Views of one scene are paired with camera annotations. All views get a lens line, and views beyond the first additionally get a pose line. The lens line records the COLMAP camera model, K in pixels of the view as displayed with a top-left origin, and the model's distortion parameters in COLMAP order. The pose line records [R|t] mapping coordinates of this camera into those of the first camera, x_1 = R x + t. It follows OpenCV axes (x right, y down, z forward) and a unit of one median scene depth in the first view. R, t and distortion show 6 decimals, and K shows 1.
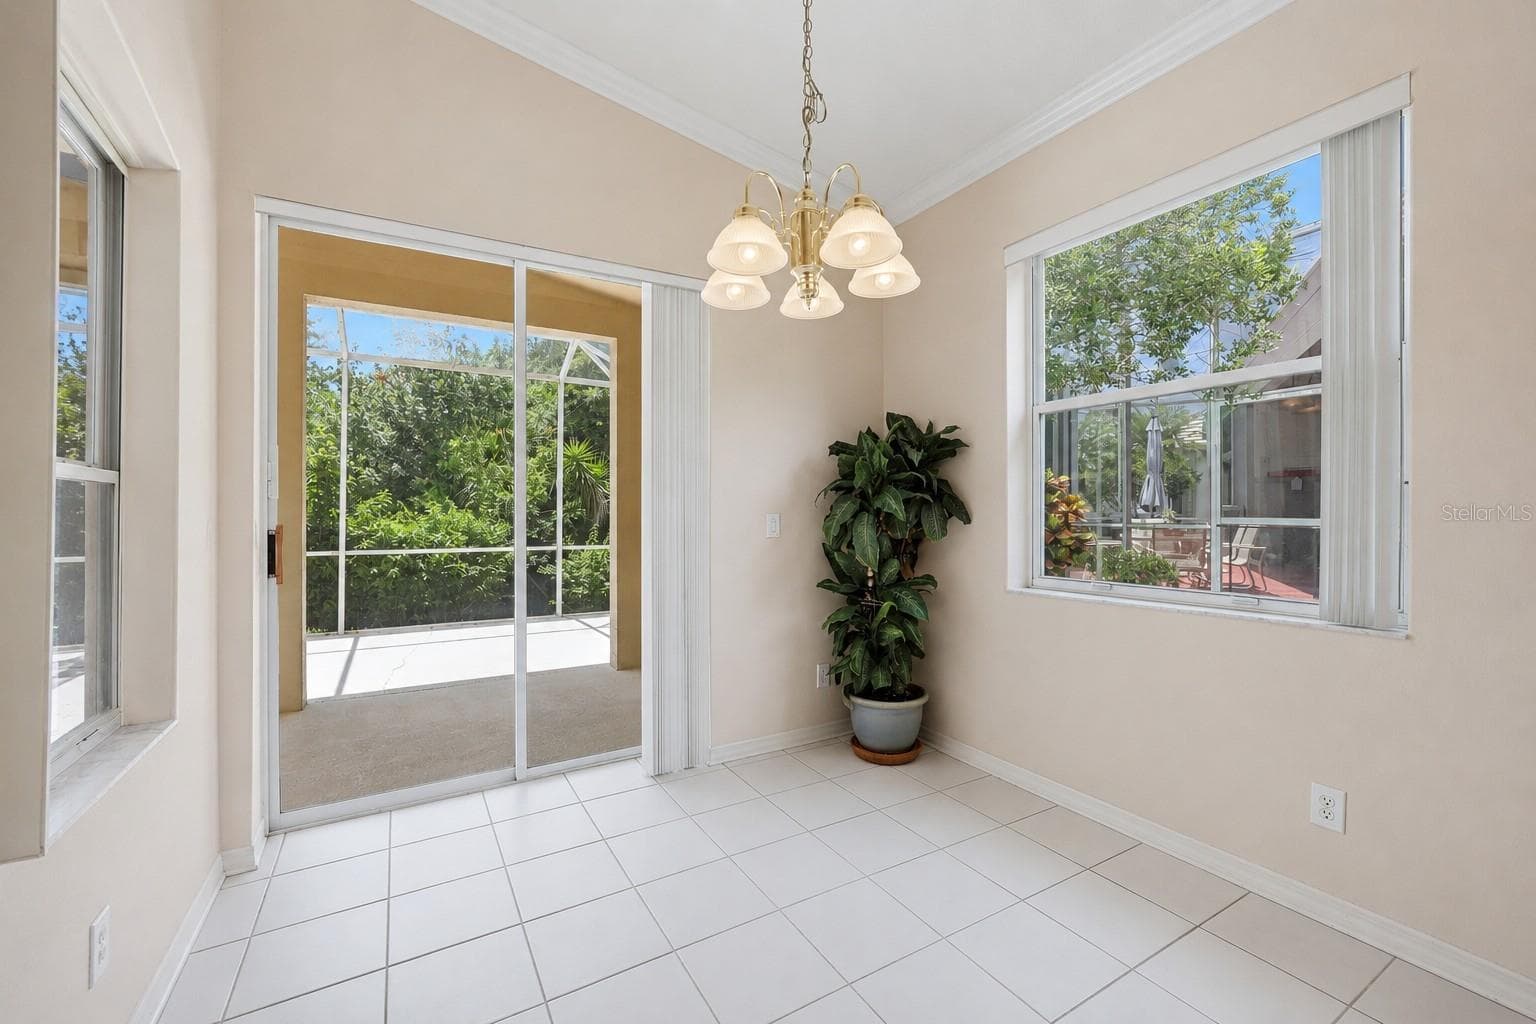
lens RADIAL K [[621.5, 0, 772.0], [0, 621.5, 509.3], [0, 0, 1]] dist [0.006930, 0.000009]
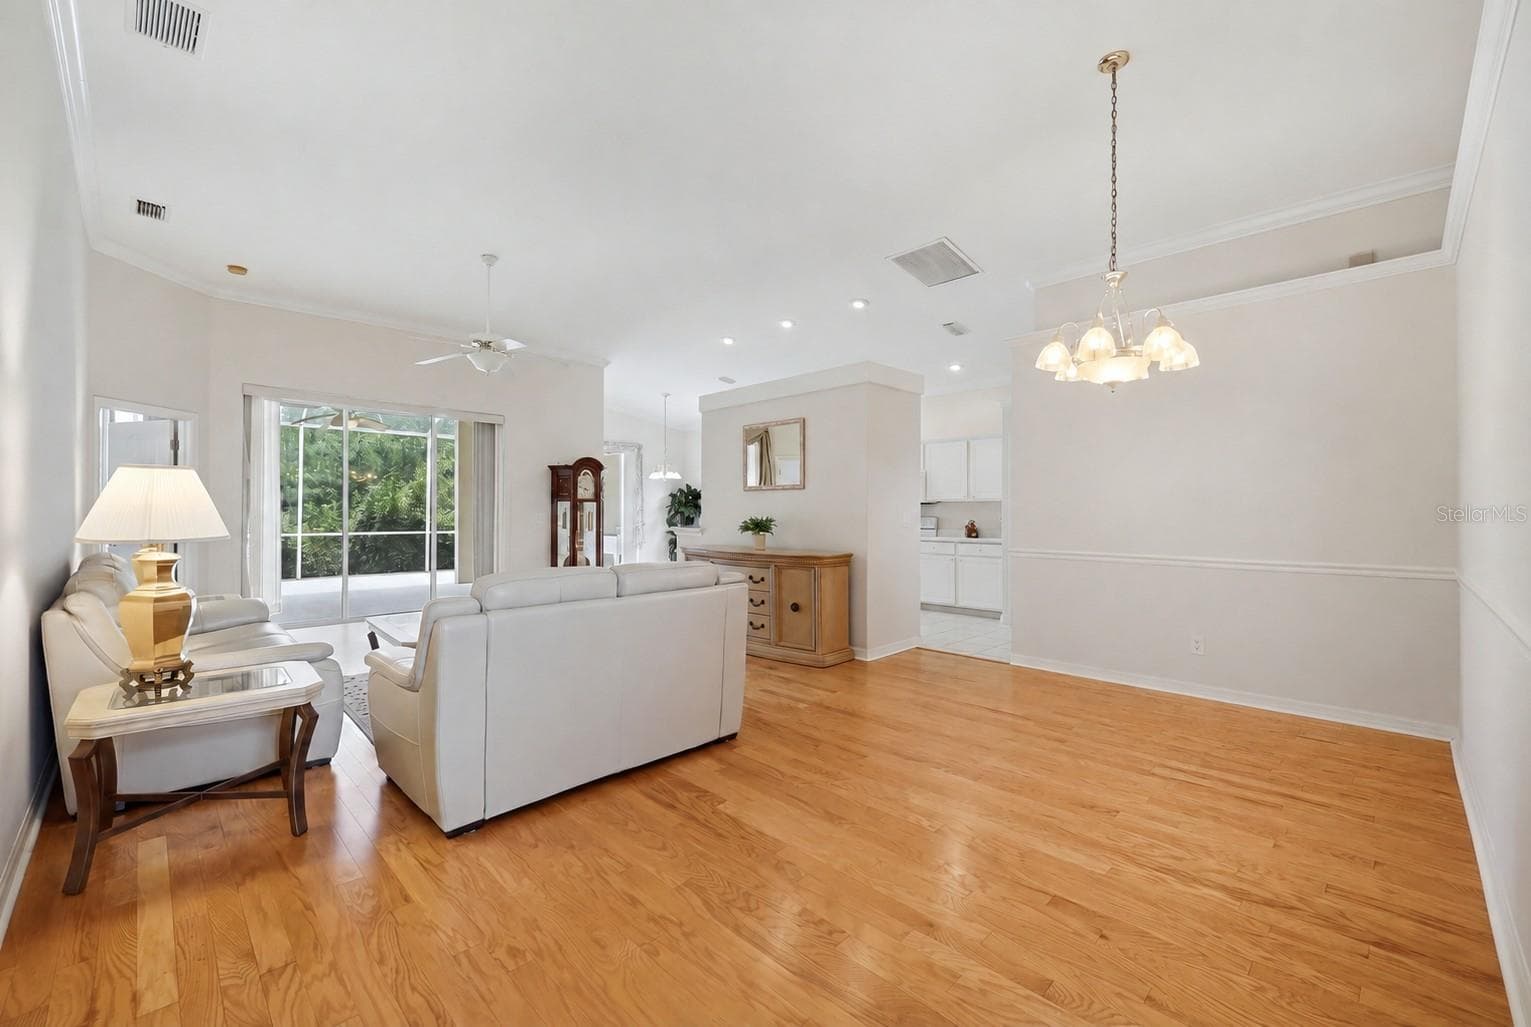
lens RADIAL K [[629.7, 0, 769.3], [0, 629.7, 512.6], [0, 0, 1]] dist [-0.000947, -0.000006]
pose [[0.968898, -0.006574, 0.247374, -0.273361], [0.003652, 0.999918, 0.012272, -0.039516], [-0.247434, -0.010987, 0.968842, -3.026573]]
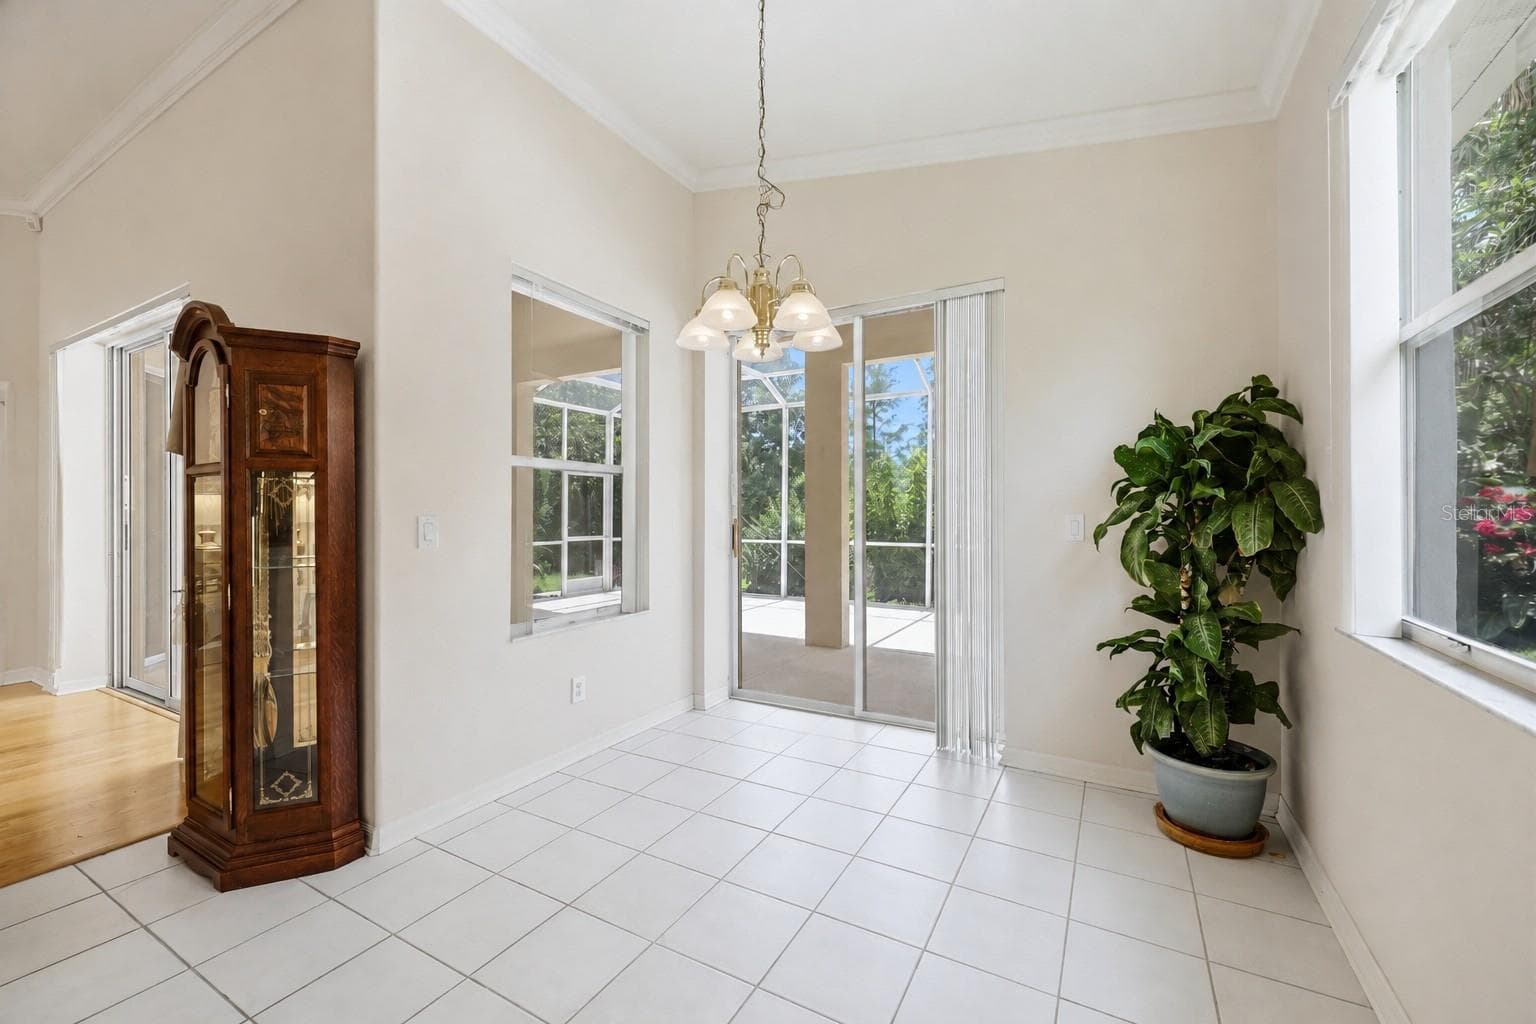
lens RADIAL K [[621.5, 0, 772.0], [0, 621.5, 509.3], [0, 0, 1]] dist [0.006930, 0.000009]
pose [[0.499555, -0.011870, -0.866201, 0.628667], [0.012622, 0.999900, -0.006423, -0.001105], [0.866190, -0.007725, 0.499655, 0.182995]]
